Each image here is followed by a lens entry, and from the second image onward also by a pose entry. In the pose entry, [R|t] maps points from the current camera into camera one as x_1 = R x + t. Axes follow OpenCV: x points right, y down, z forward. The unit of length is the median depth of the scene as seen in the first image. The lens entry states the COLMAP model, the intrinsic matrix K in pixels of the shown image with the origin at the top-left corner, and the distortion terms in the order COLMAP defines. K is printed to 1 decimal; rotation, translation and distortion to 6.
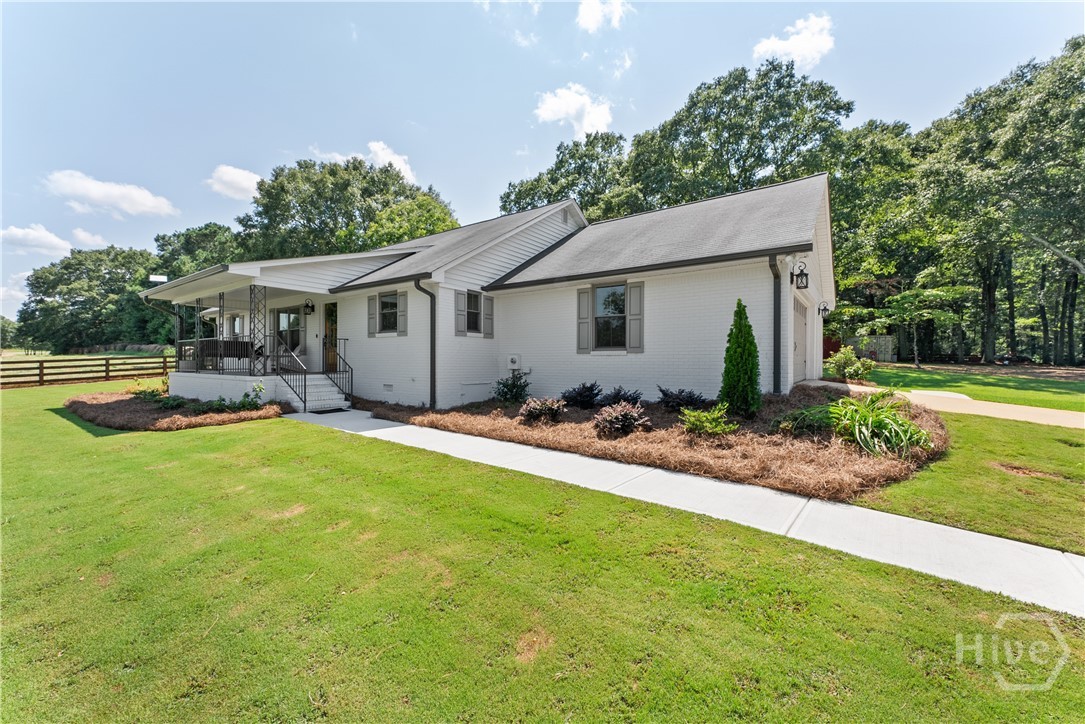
lens RADIAL K [[442.8, 0, 549.7], [0, 442.8, 358.4], [0, 0, 1]] dist [0.000043, -0.001768]
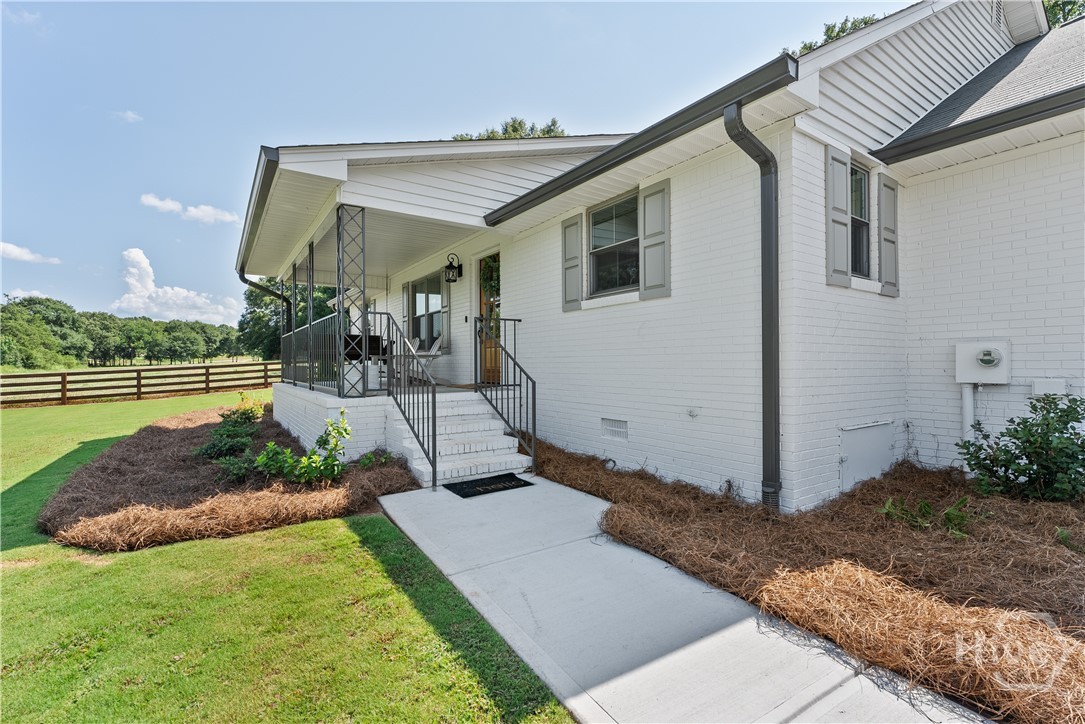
lens RADIAL K [[463.0, 0, 546.6], [0, 463.0, 361.9], [0, 0, 1]] dist [-0.000965, 0.000122]
pose [[0.942925, -0.009877, -0.332857, -0.270268], [0.011255, 0.999934, 0.002214, 0.003088], [0.332814, -0.005834, 0.942975, 0.550114]]
